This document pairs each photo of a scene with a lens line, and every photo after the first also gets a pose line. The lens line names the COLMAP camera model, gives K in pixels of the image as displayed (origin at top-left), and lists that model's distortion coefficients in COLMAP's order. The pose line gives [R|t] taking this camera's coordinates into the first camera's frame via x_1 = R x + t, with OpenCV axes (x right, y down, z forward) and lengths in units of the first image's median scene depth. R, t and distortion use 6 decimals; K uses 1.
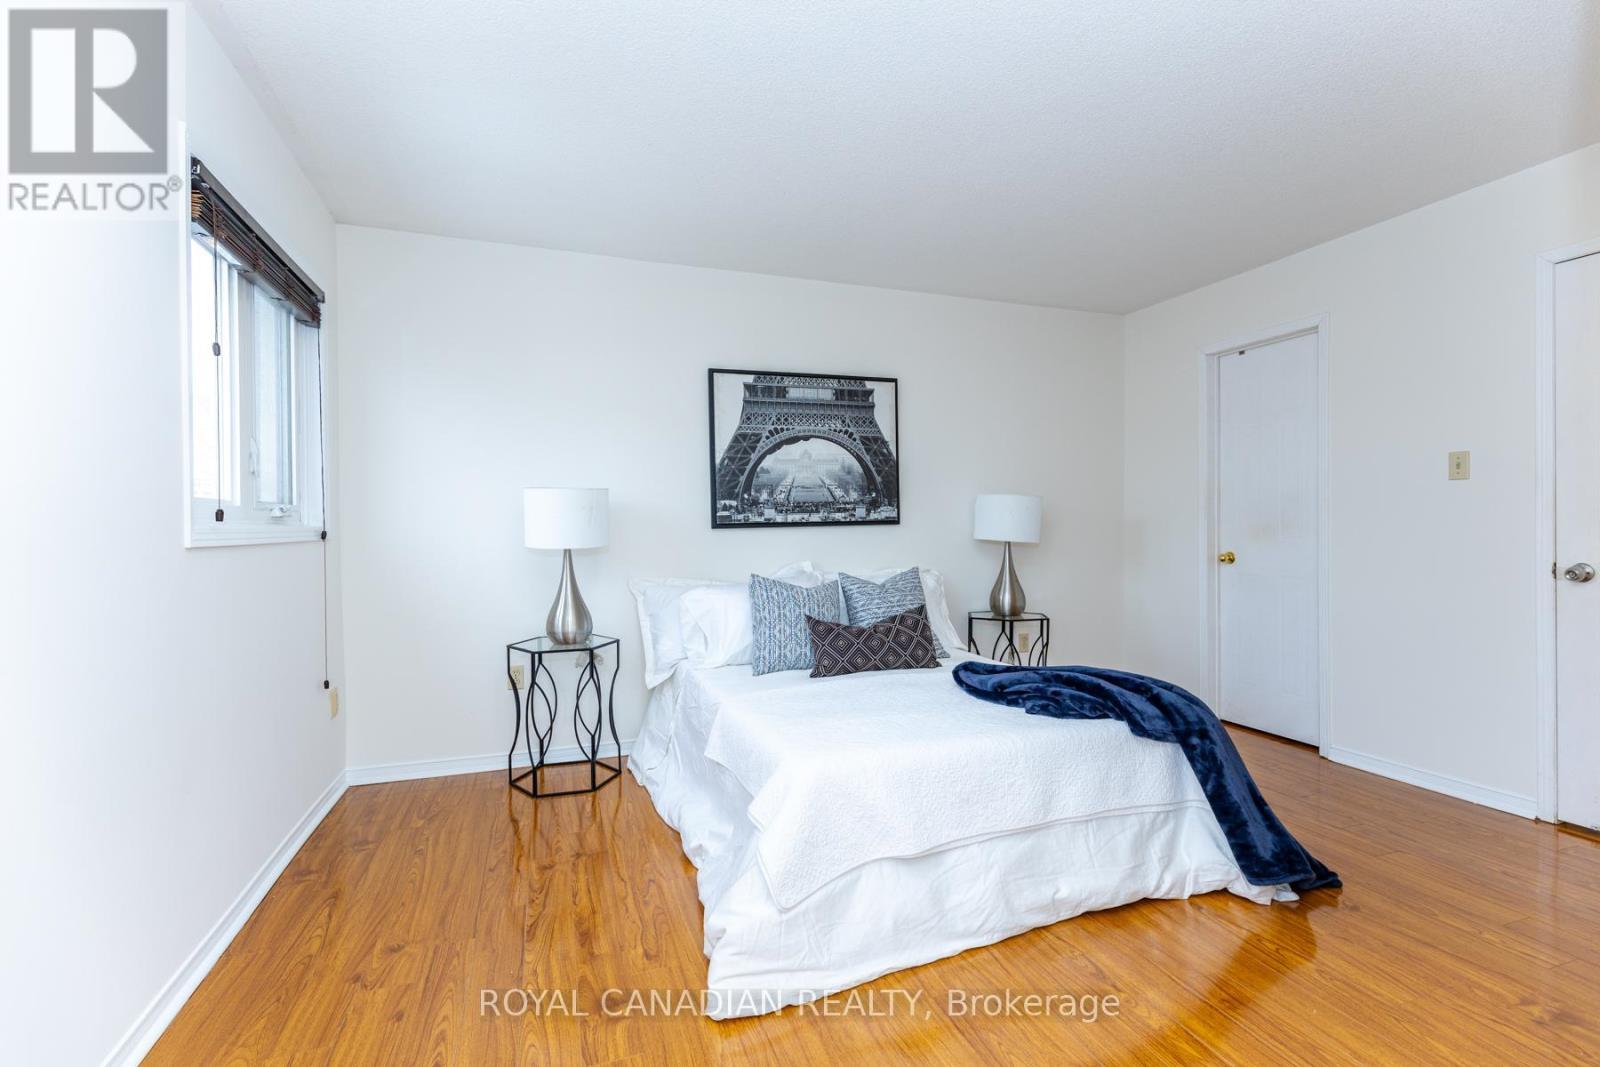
lens RADIAL K [[729.4, 0, 794.6], [0, 729.4, 534.7], [0, 0, 1]] dist [0.002068, -0.001085]
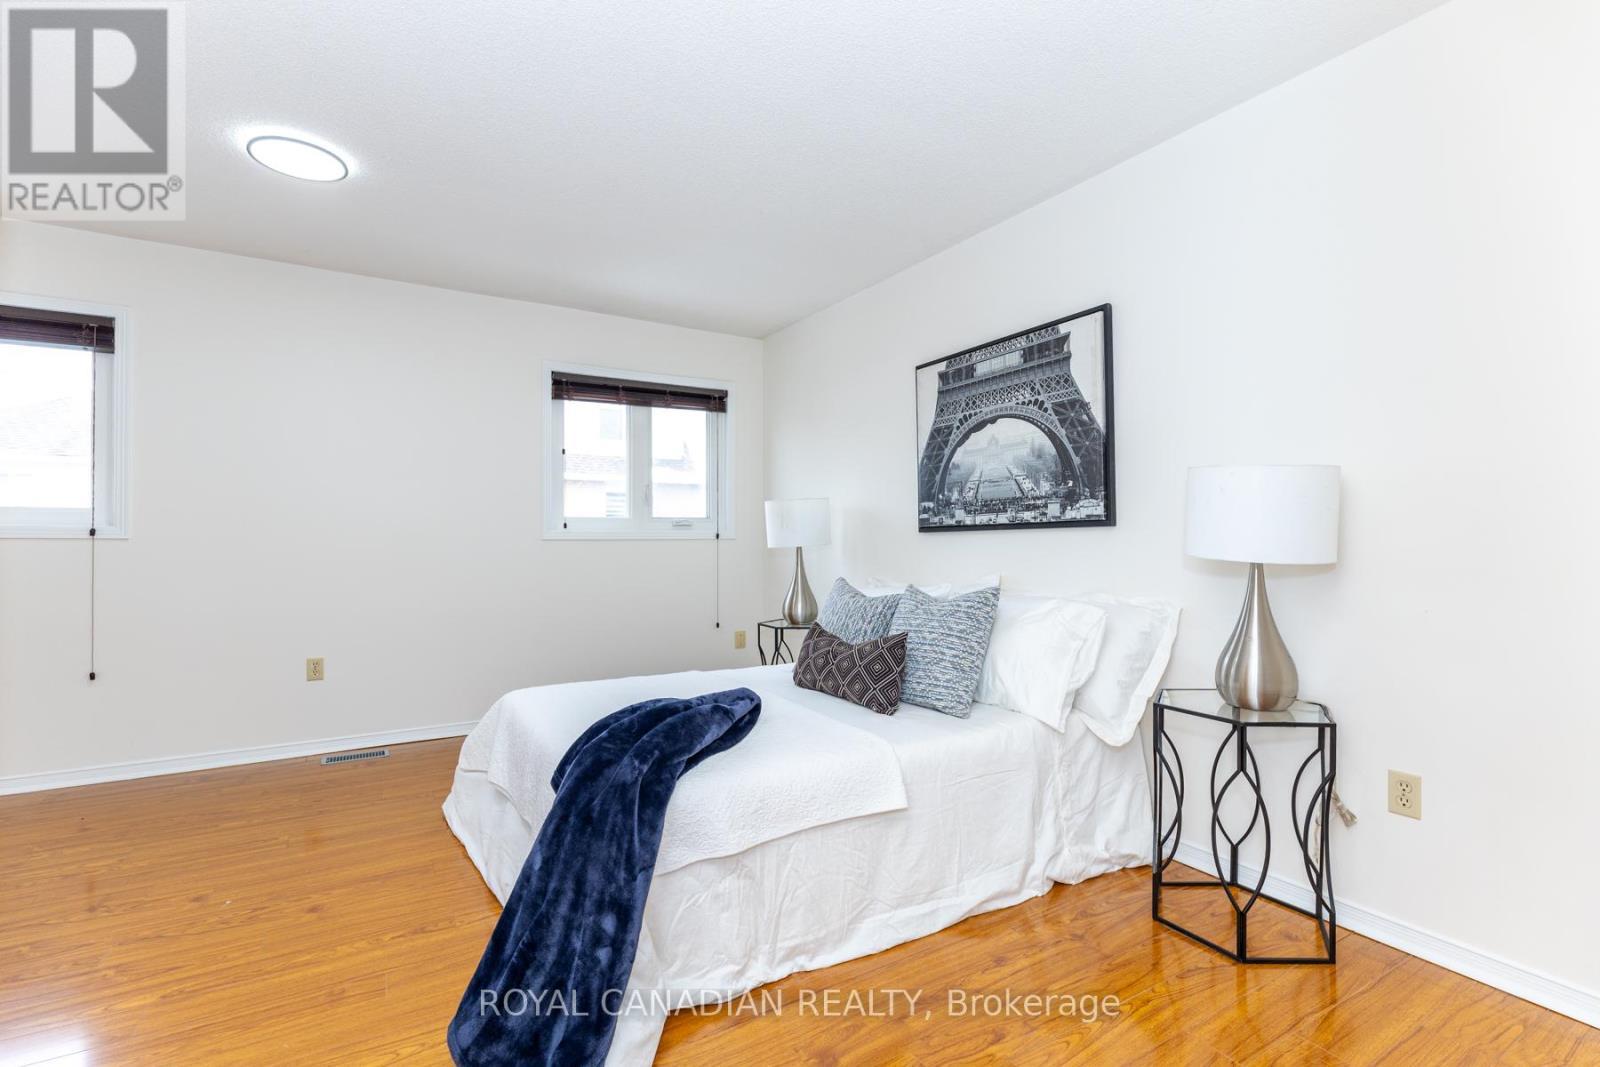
lens RADIAL K [[729.4, 0, 797.7], [0, 729.4, 531.8], [0, 0, 1]] dist [0.002068, -0.001085]
pose [[0.210734, -0.001316, -0.977542, 0.761738], [-0.004498, 0.999987, -0.002316, -0.006179], [0.977533, 0.004885, 0.210726, 0.620697]]
